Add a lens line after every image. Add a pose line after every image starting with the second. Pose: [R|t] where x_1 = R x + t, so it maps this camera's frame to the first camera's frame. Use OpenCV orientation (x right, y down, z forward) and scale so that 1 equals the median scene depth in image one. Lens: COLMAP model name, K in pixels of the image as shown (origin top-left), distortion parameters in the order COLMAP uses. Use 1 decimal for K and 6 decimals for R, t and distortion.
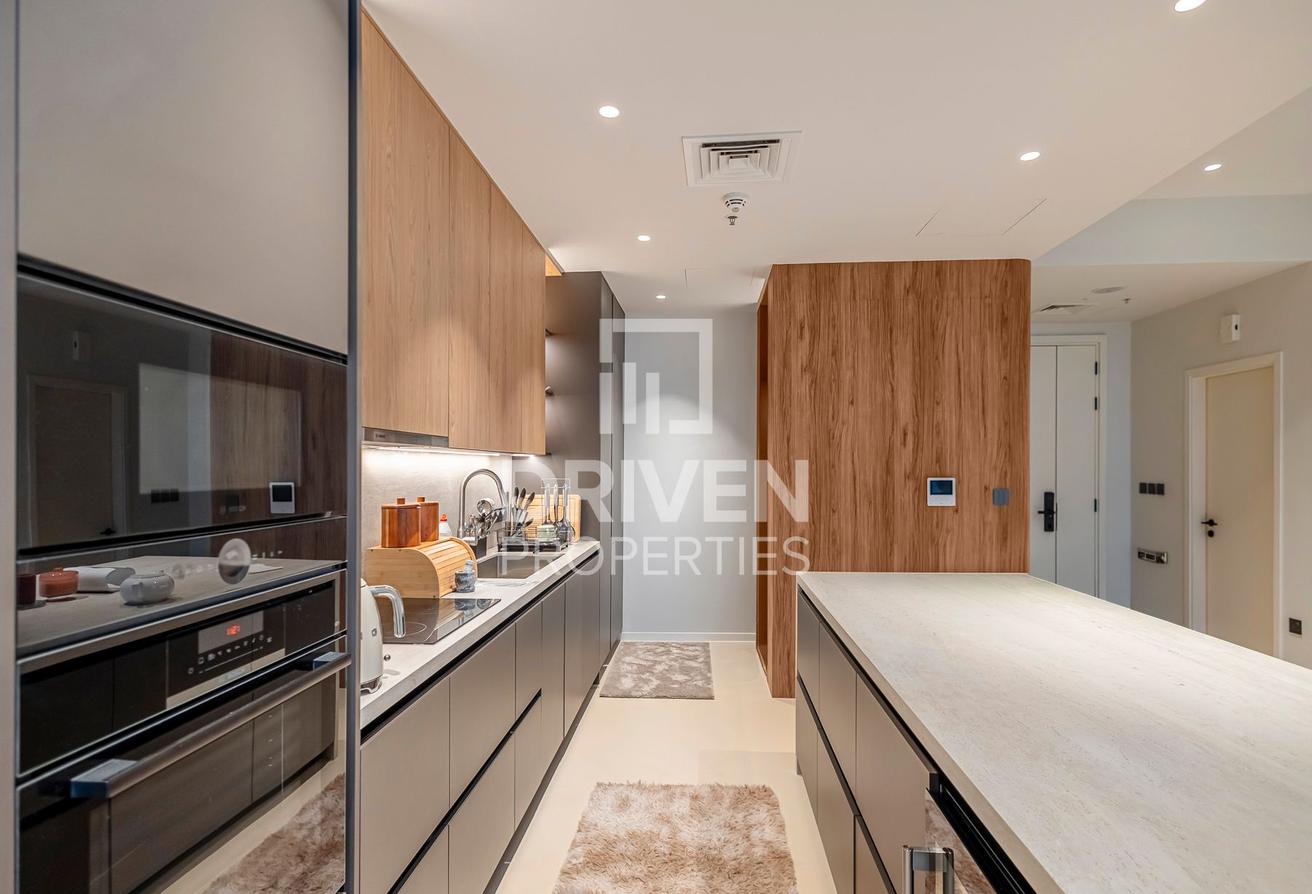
lens RADIAL K [[611.5, 0, 643.8], [0, 611.5, 464.8], [0, 0, 1]] dist [0.013619, -0.004558]
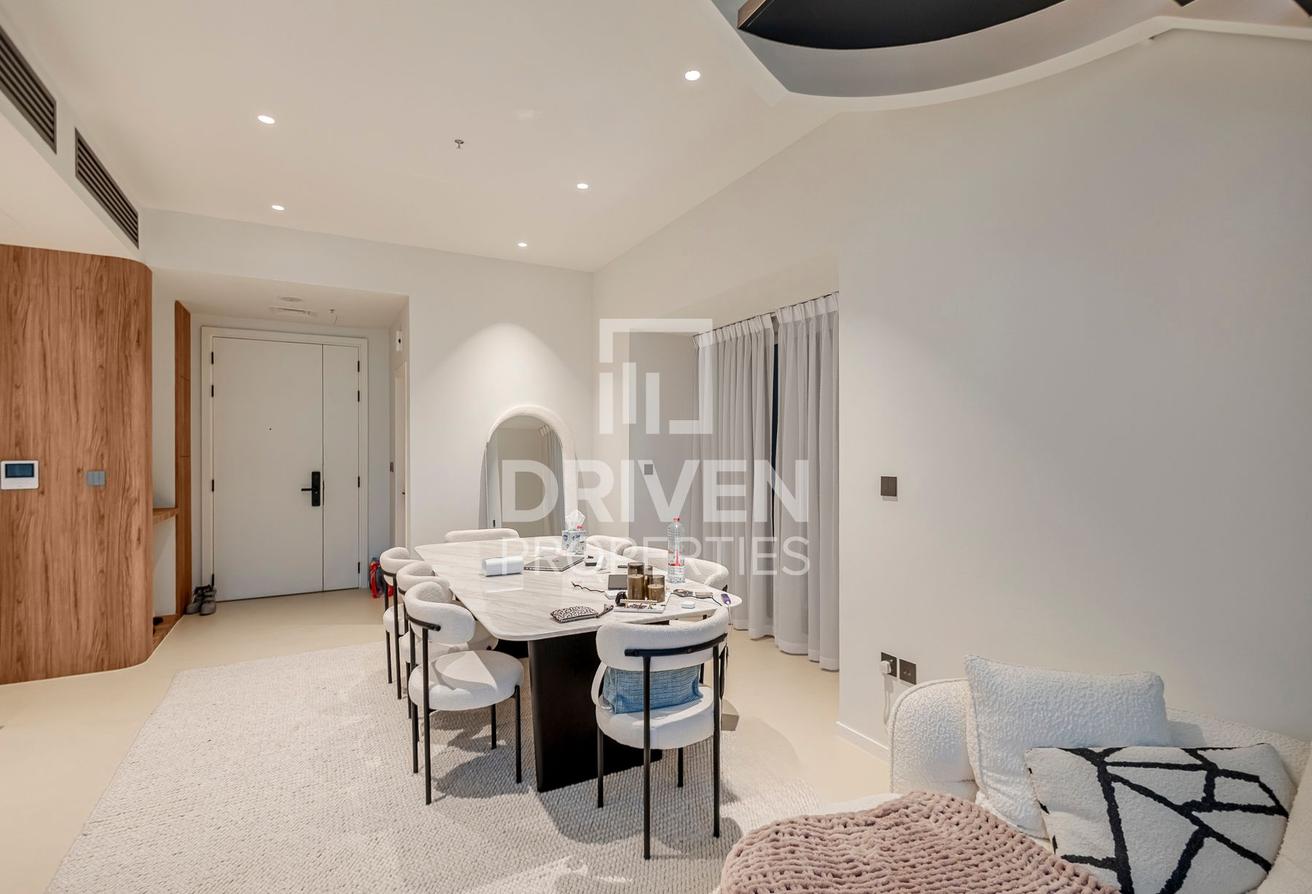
lens RADIAL K [[611.5, 0, 654.6], [0, 611.5, 449.7], [0, 0, 1]] dist [0.013619, -0.004558]
pose [[0.841140, -0.006848, 0.540774, 0.808917], [0.006196, 0.999976, 0.003025, 0.005940], [-0.540782, 0.000807, 0.841163, -0.418992]]
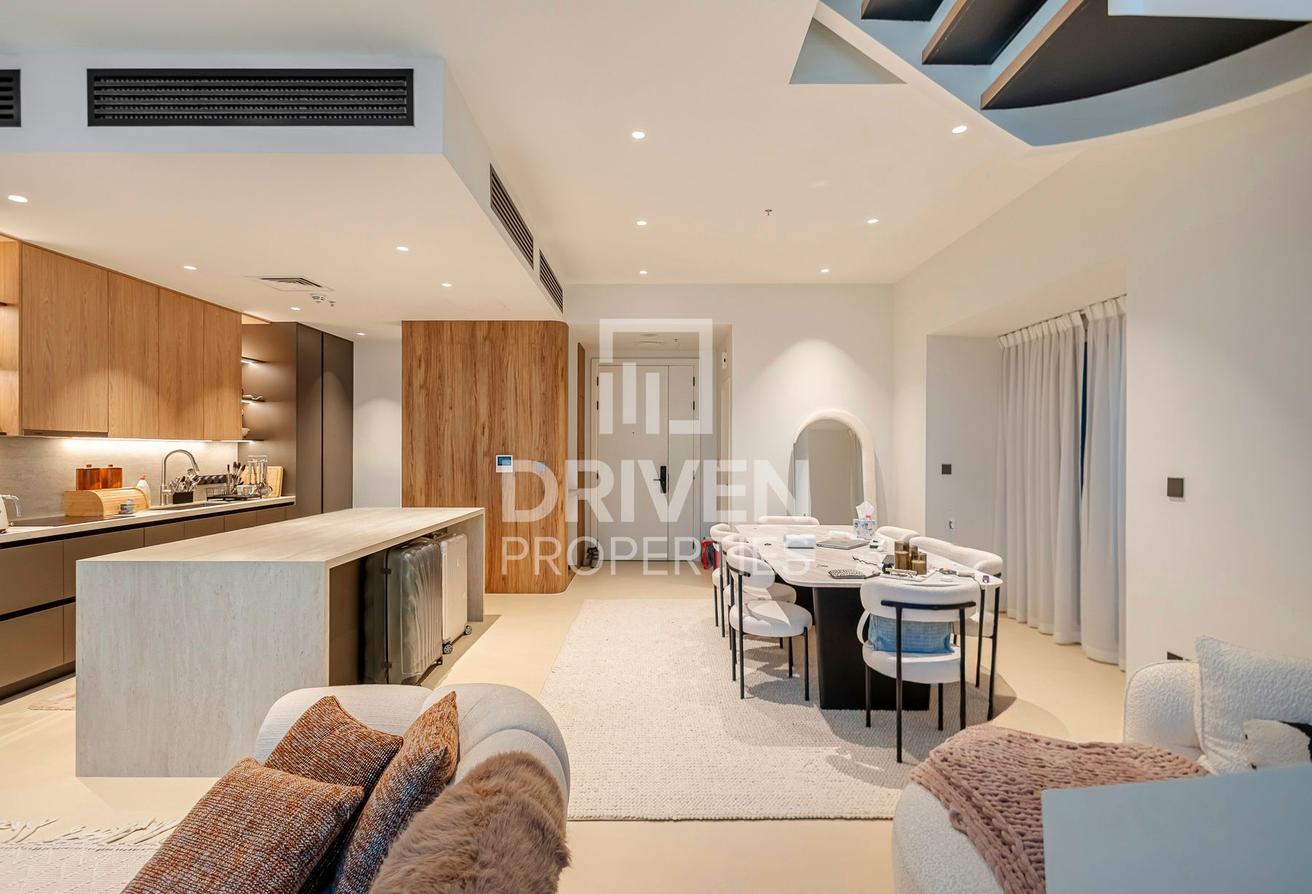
lens RADIAL K [[611.5, 0, 653.3], [0, 611.5, 450.1], [0, 0, 1]] dist [0.013619, -0.004558]
pose [[0.998133, -0.001583, 0.061060, 0.771930], [0.001516, 0.999998, 0.001151, 0.007141], [-0.061062, -0.001056, 0.998133, -0.630292]]
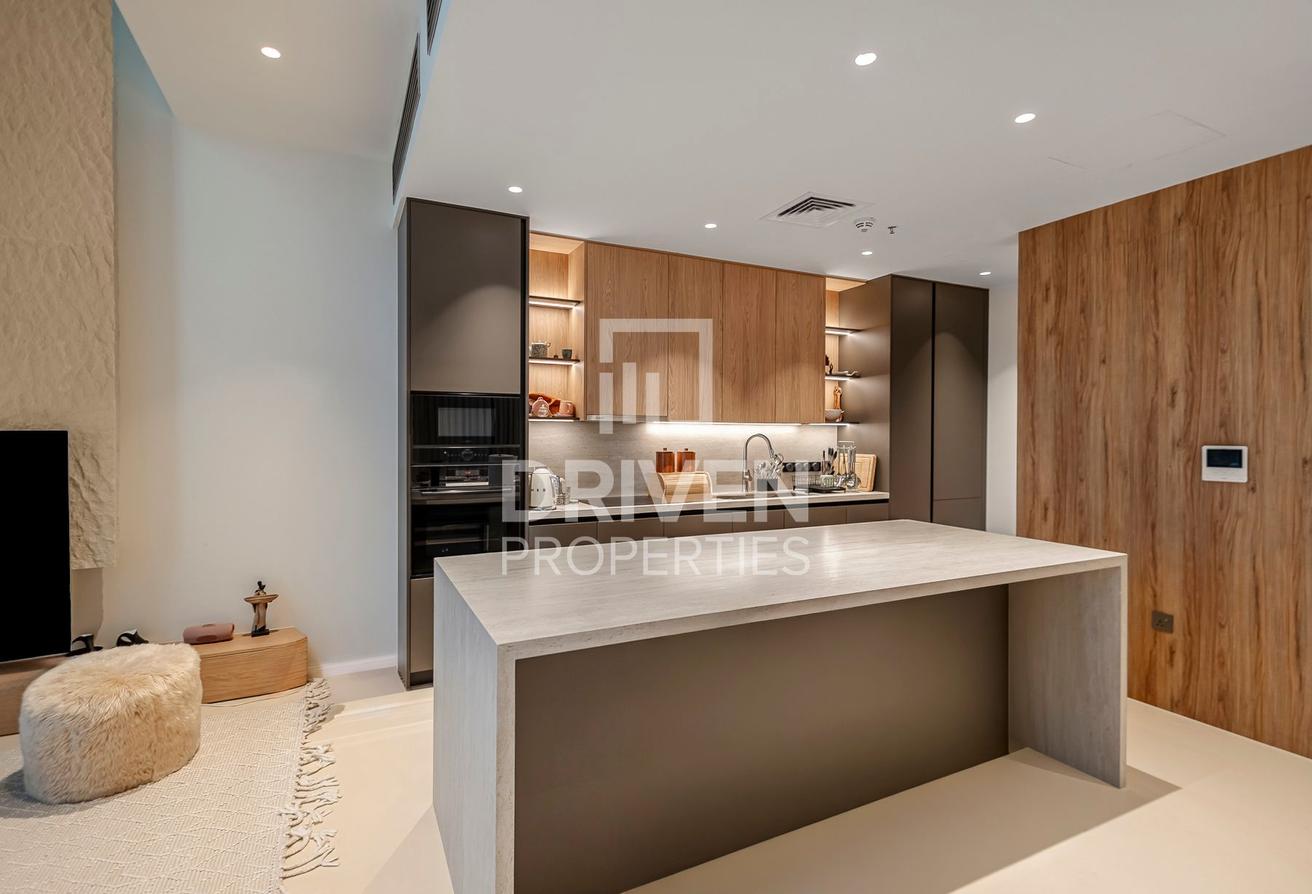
lens RADIAL K [[611.5, 0, 643.8], [0, 611.5, 437.5], [0, 0, 1]] dist [0.013619, -0.004558]
pose [[0.494426, 0.005662, -0.869201, 0.798316], [-0.002909, 0.999984, 0.004859, 0.008544], [0.869215, 0.000127, 0.494434, -0.040834]]
